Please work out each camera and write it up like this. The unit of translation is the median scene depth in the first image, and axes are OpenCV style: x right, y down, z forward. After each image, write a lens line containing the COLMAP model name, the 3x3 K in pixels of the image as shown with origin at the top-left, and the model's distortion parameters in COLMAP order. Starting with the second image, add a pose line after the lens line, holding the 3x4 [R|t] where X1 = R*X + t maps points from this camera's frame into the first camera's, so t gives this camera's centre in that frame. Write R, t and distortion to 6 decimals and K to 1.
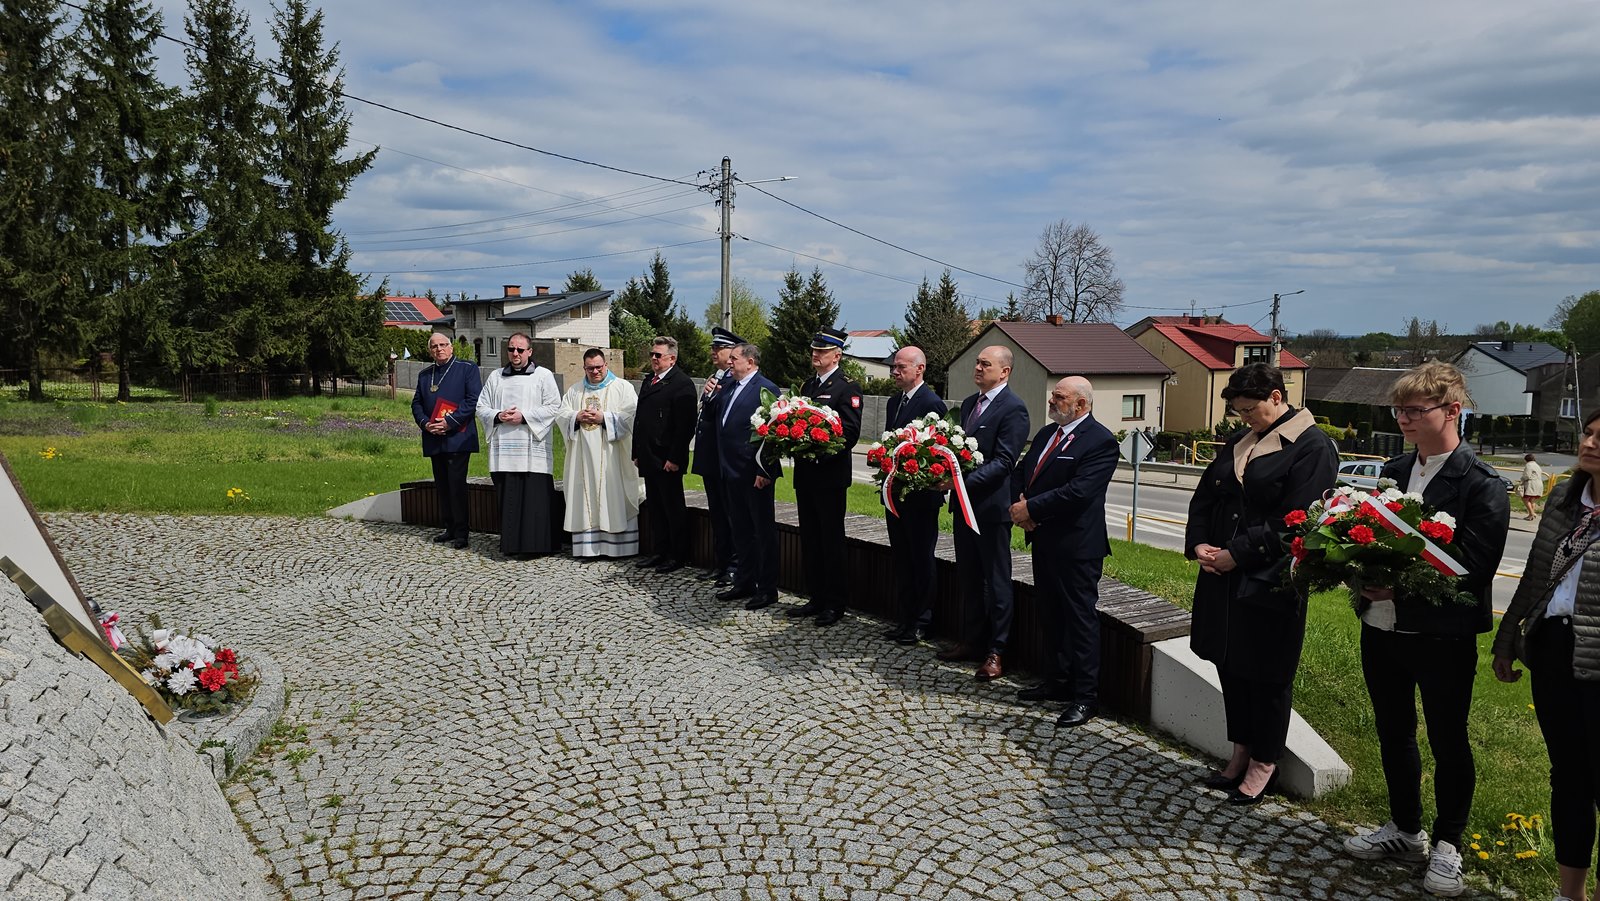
lens RADIAL K [[1072.3, 0, 802.8], [0, 1072.3, 458.9], [0, 0, 1]] dist [0.052263, -0.050052]
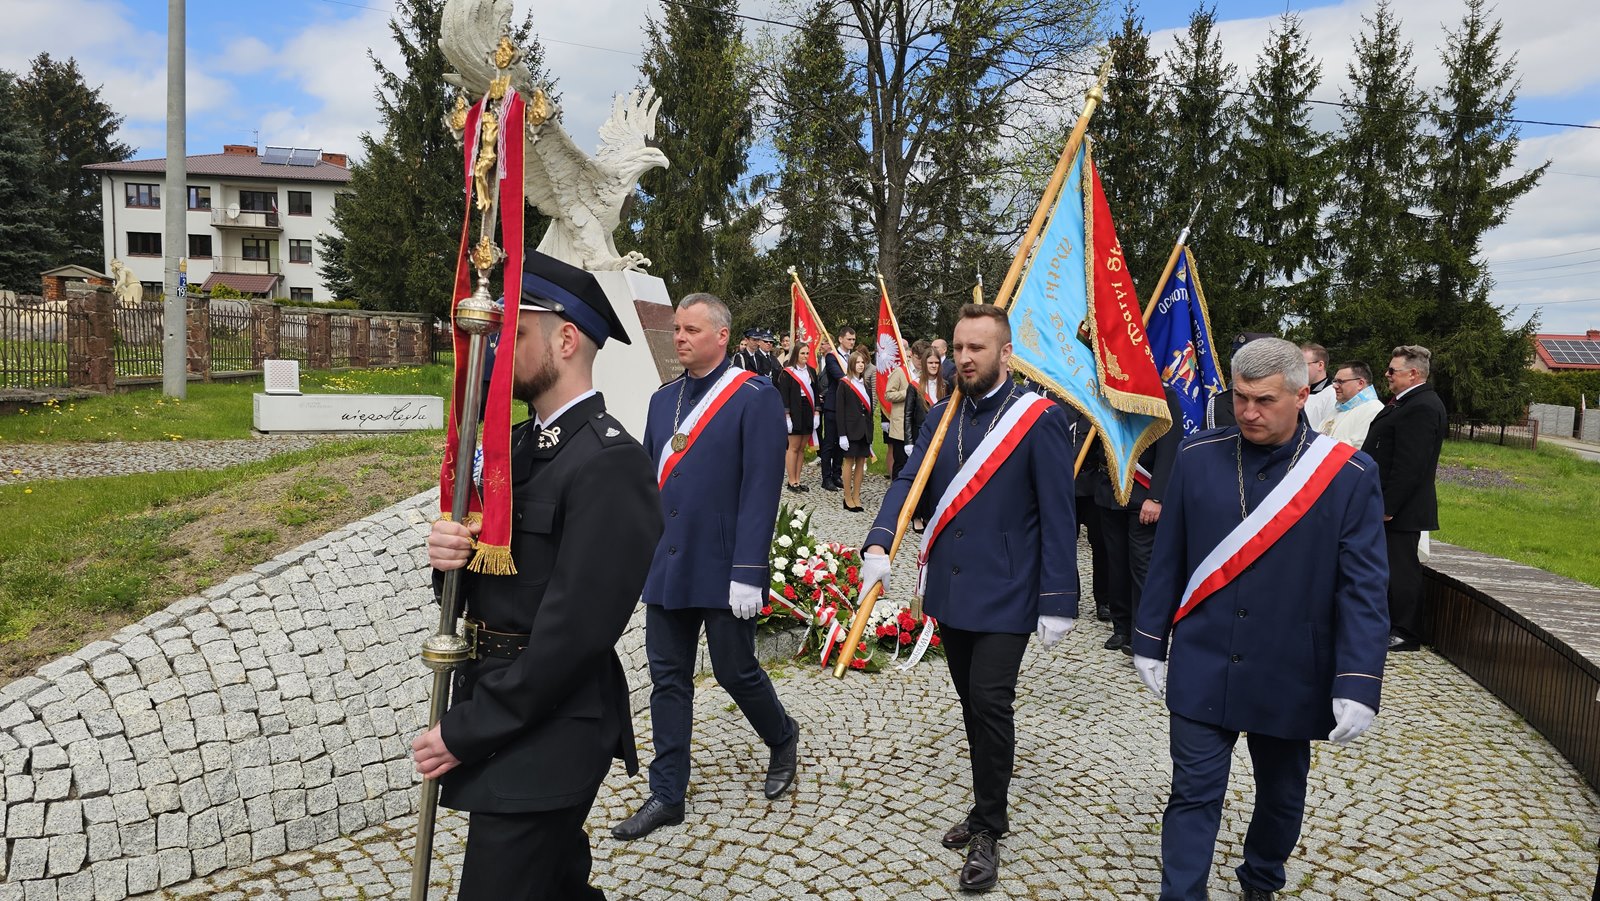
lens RADIAL K [[1072.3, 0, 786.3], [0, 1072.3, 457.6], [0, 0, 1]] dist [0.052263, -0.050052]
pose [[0.504501, 0.086229, -0.859095, 0.086230], [-0.123574, 0.991968, 0.026997, 0.001232], [0.854522, 0.092542, 0.511104, 0.063902]]
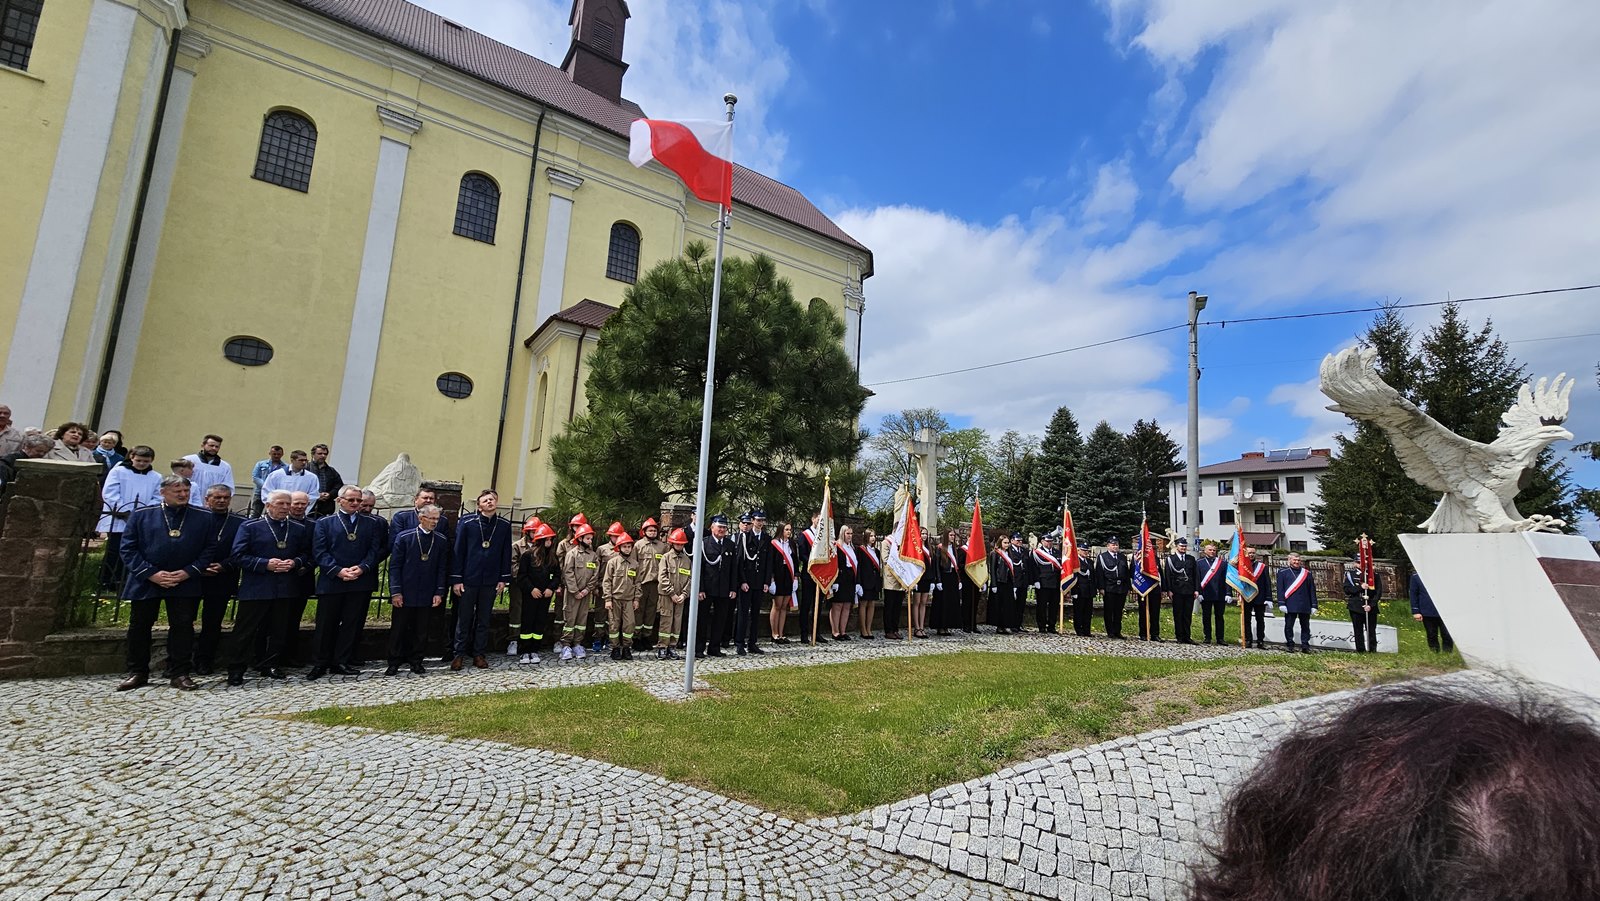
lens RADIAL K [[652.3, 0, 802.2], [0, 652.3, 457.3], [0, 0, 1]] dist [-0.010482, -0.000154]
pose [[-0.516090, -0.158404, -0.841760, 0.092715], [-0.155772, 0.983720, -0.089613, -0.001956], [0.842251, 0.084874, -0.532362, 0.073964]]
